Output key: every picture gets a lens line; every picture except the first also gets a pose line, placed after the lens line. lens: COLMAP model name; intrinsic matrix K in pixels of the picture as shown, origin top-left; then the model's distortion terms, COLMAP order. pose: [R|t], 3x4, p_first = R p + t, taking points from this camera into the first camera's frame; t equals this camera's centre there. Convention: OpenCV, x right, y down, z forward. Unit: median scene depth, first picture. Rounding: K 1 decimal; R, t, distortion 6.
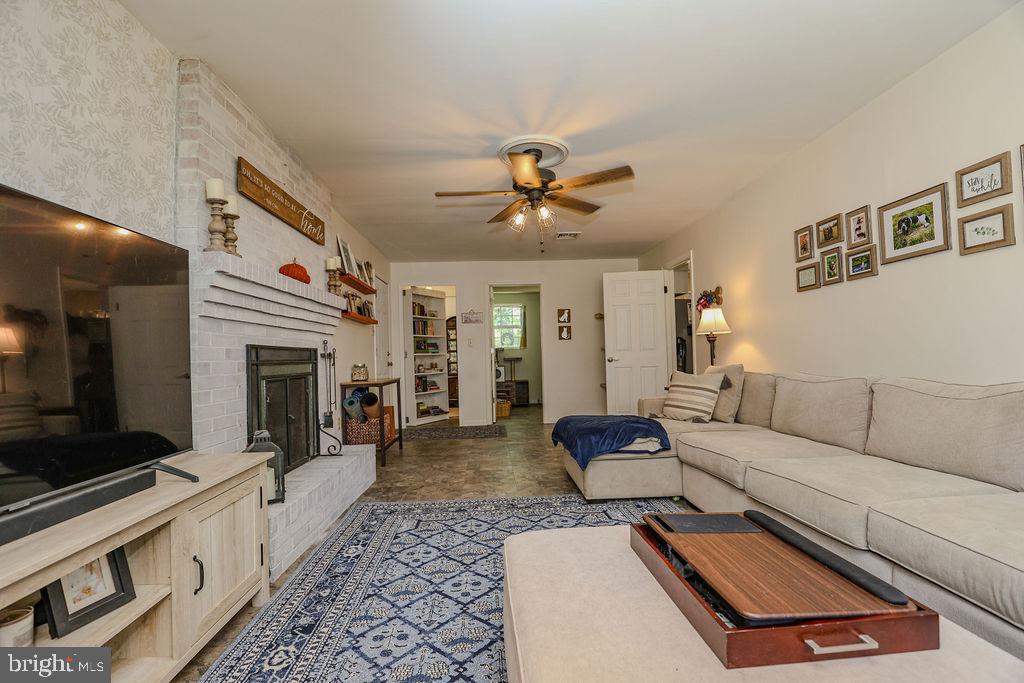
lens RADIAL K [[469.8, 0, 518.2], [0, 469.8, 346.1], [0, 0, 1]] dist [-0.039062, 0.009679]
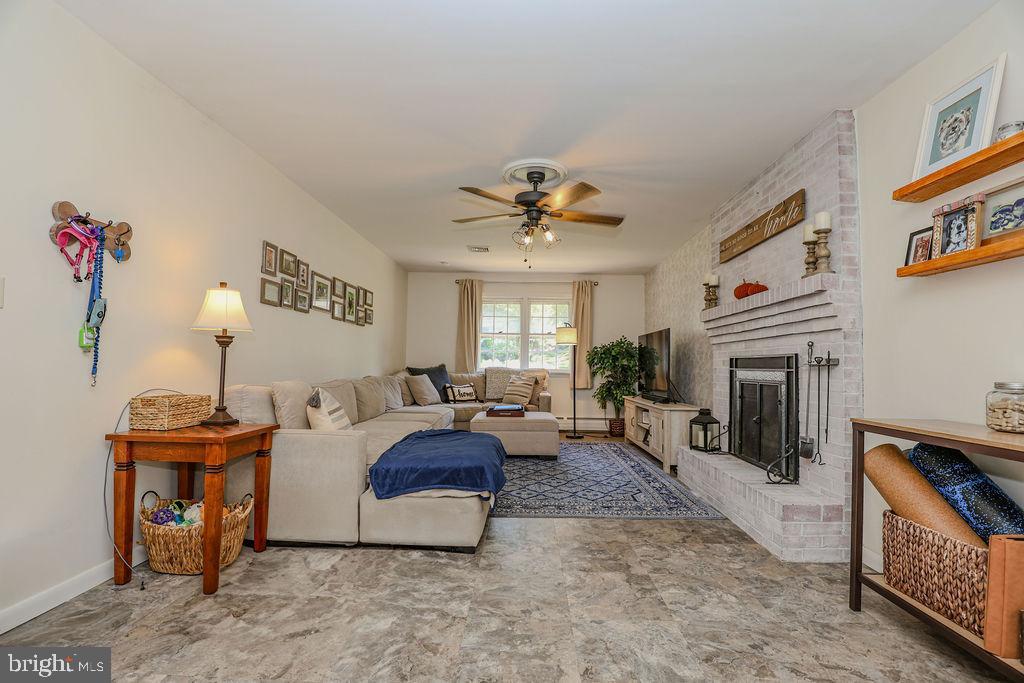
lens RADIAL K [[469.8, 0, 518.2], [0, 469.8, 346.1], [0, 0, 1]] dist [-0.039062, 0.009679]
pose [[-0.996771, 0.013701, 0.079116, -0.007277], [0.008547, 0.997841, -0.065113, 0.046487], [-0.079837, -0.064227, -0.994737, 2.119838]]
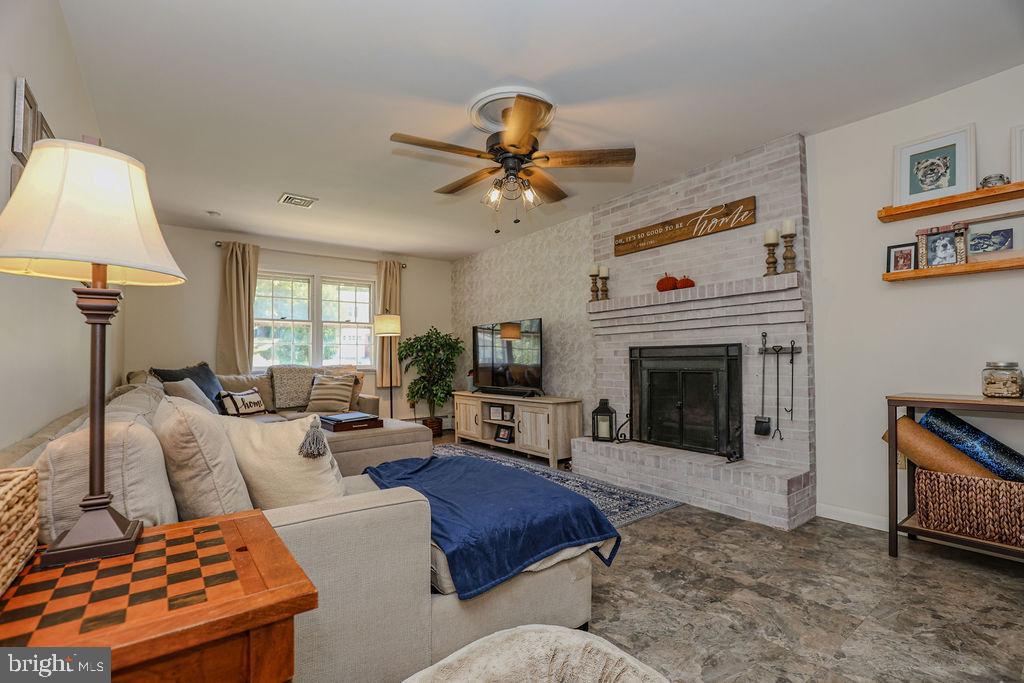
lens RADIAL K [[469.8, 0, 518.2], [0, 469.8, 346.1], [0, 0, 1]] dist [-0.039062, 0.009679]
pose [[-0.832013, 0.018874, -0.554435, 0.507386], [0.044007, 0.998517, -0.032047, 0.023614], [0.553008, -0.051063, -0.831610, 1.736896]]
